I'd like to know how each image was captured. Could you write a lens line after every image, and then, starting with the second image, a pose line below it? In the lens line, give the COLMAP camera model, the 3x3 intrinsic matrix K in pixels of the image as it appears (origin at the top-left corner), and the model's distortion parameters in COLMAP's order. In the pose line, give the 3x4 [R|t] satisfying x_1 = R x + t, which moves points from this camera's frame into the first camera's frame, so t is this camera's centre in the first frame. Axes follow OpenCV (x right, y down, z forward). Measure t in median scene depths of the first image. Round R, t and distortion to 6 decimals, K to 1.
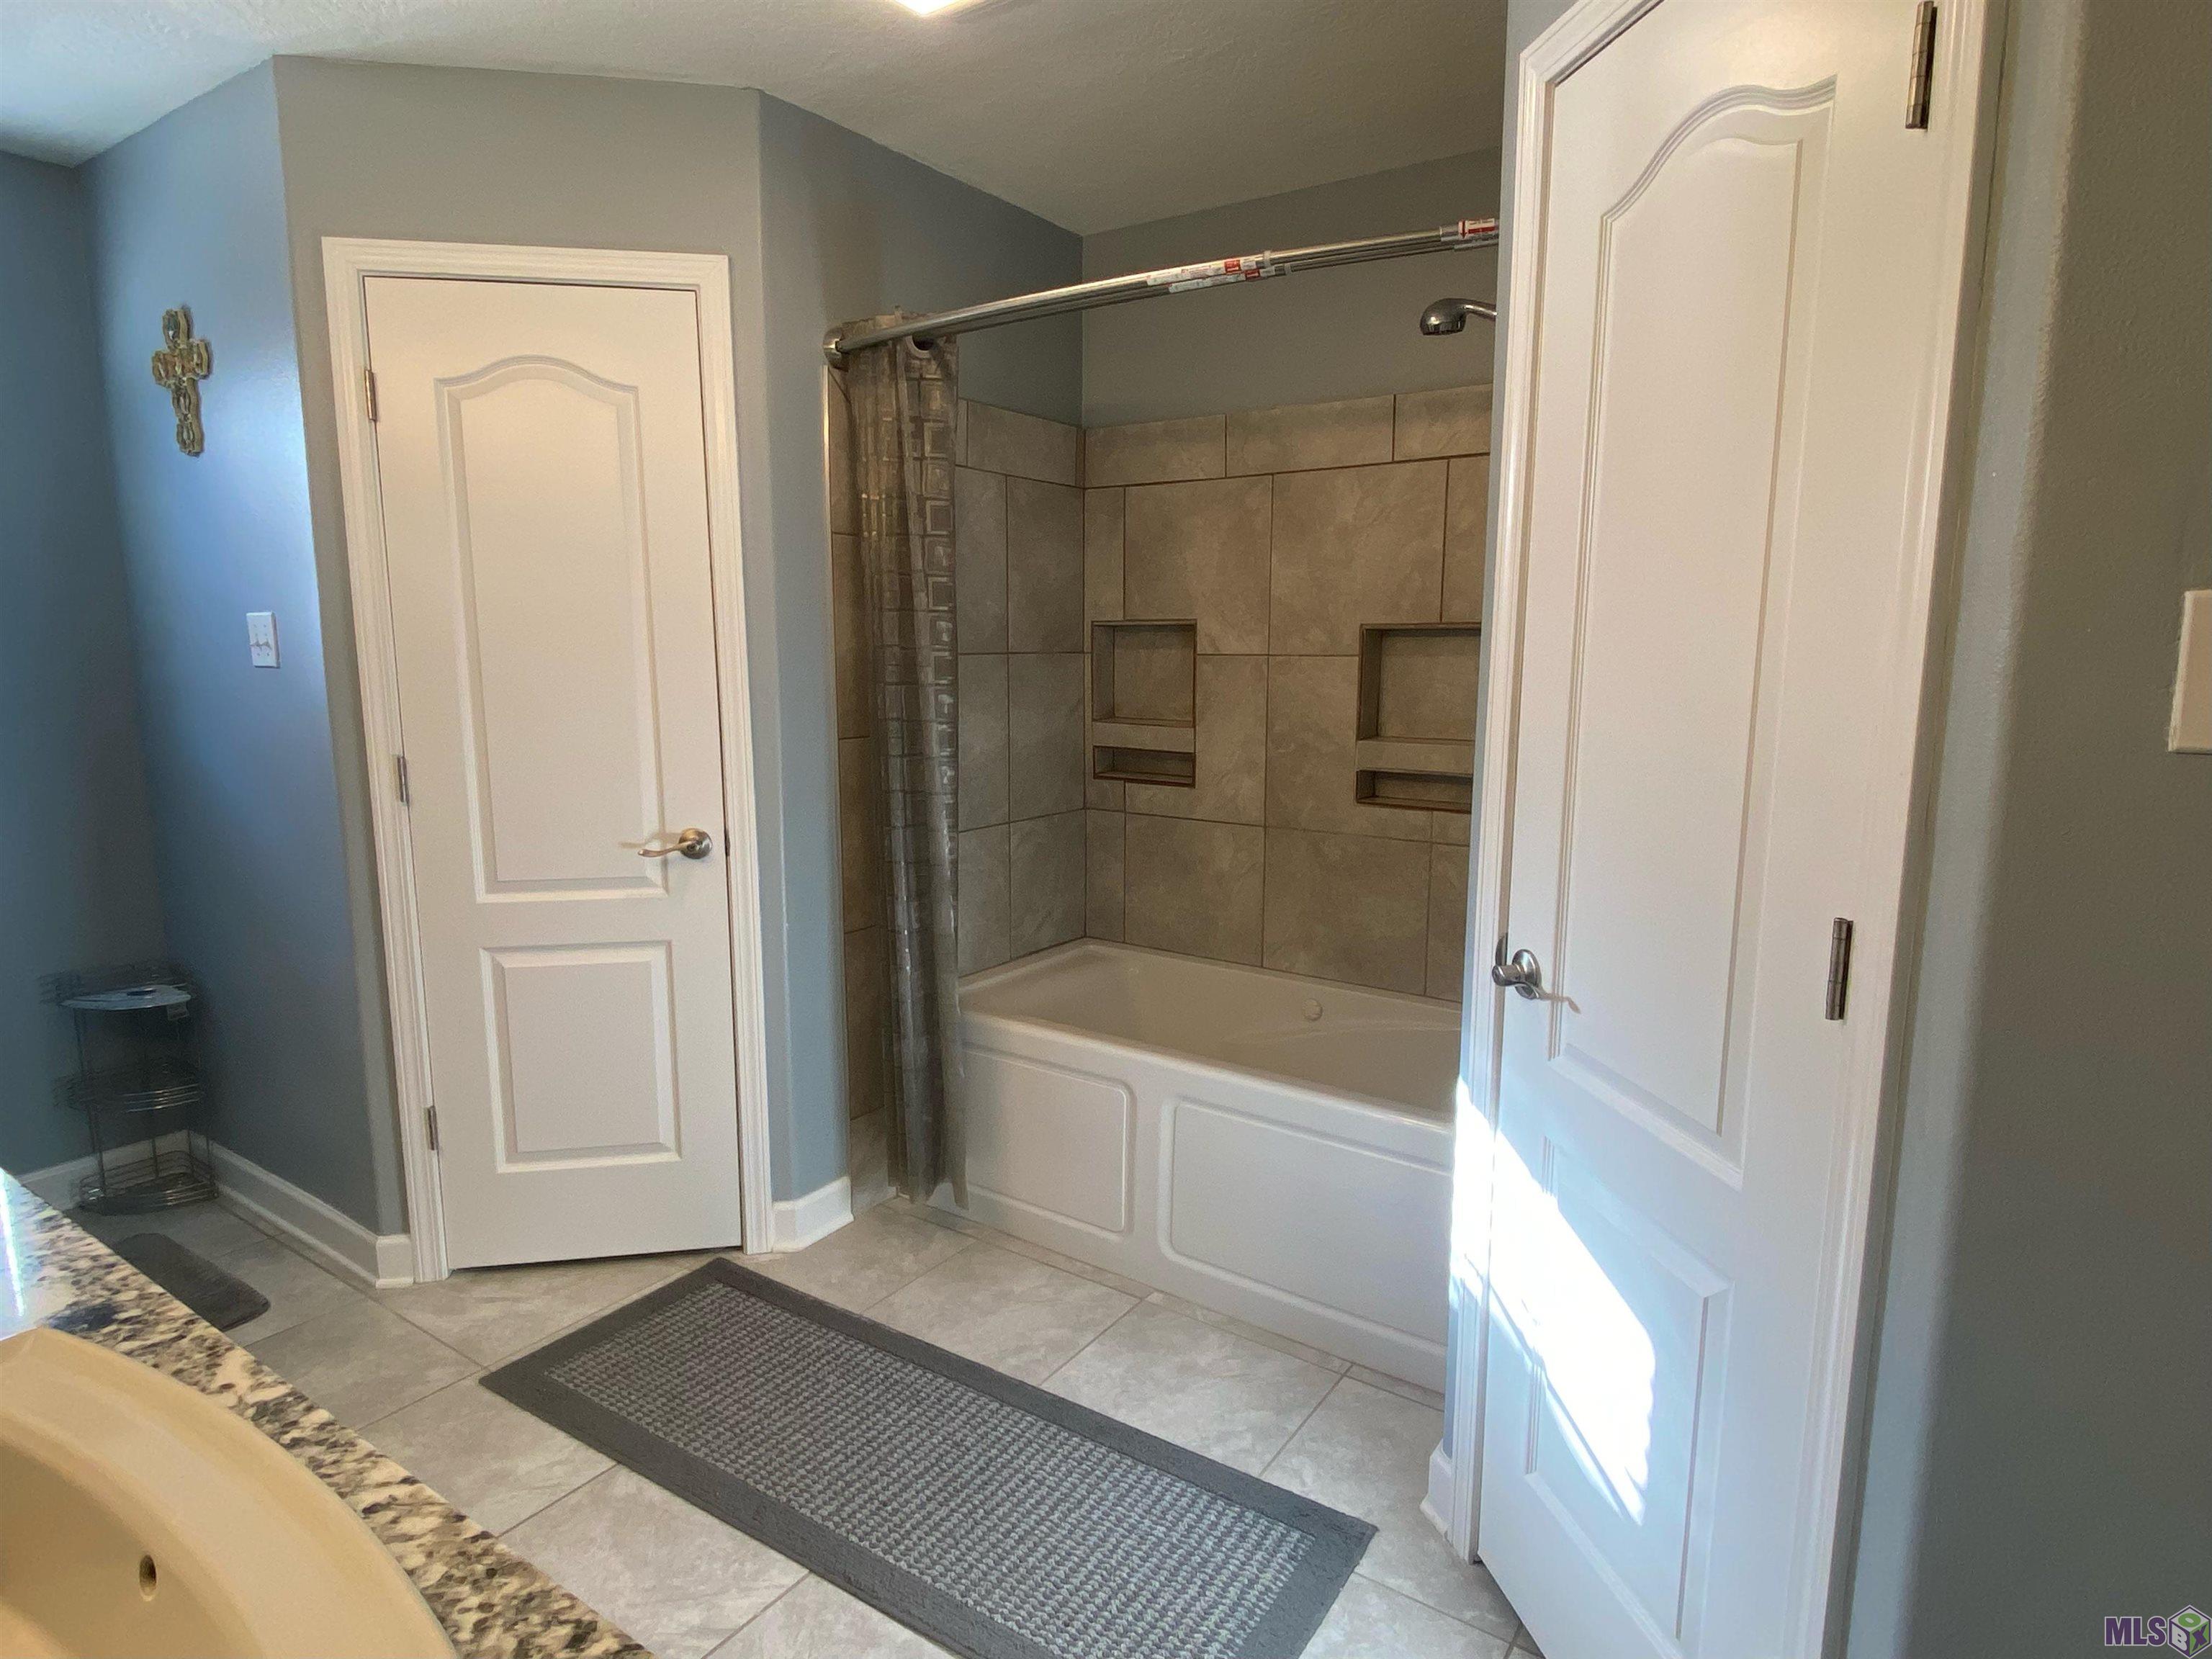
lens RADIAL K [[1223.9, 0, 1106.0], [0, 1223.9, 829.5], [0, 0, 1]] dist [0.038534, -0.045285]
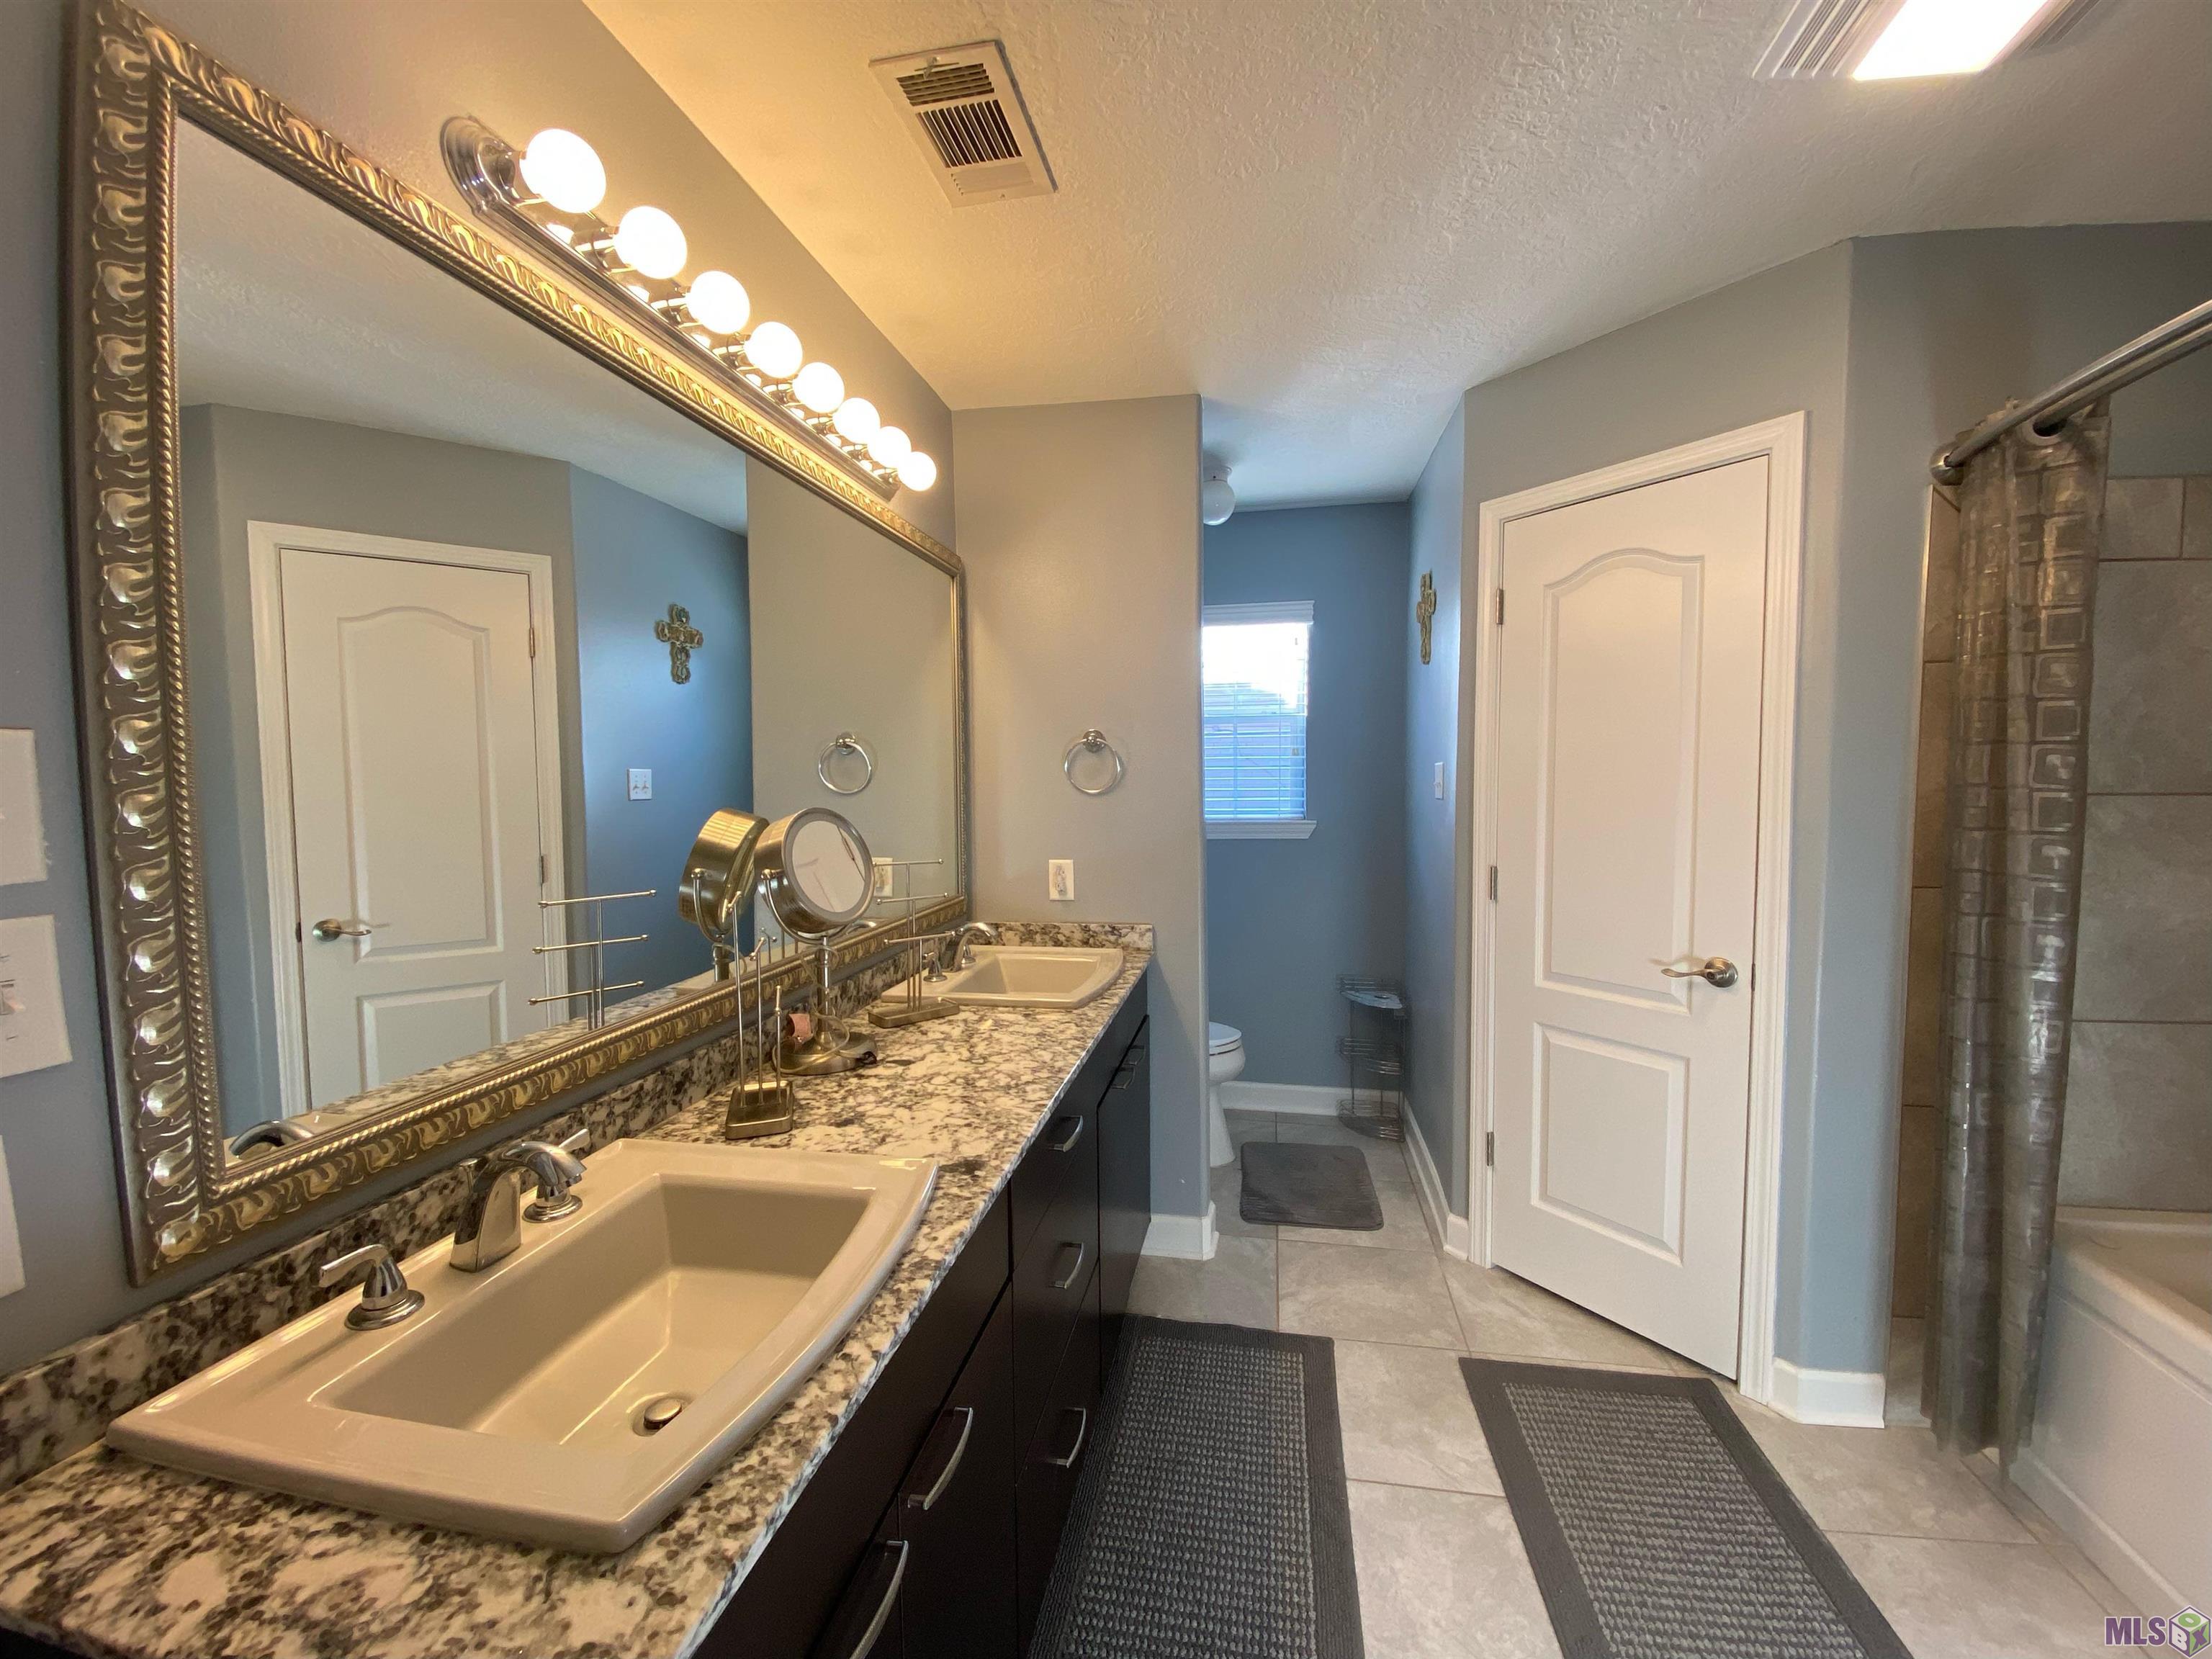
lens RADIAL K [[885.8, 0, 1107.0], [0, 885.8, 823.8], [0, 0, 1]] dist [-0.001254, -0.013338]
pose [[0.396598, 0.042197, -0.917022, 0.140335], [-0.131663, 0.991230, -0.011331, -0.036352], [0.908502, 0.125231, 0.398675, 0.211847]]
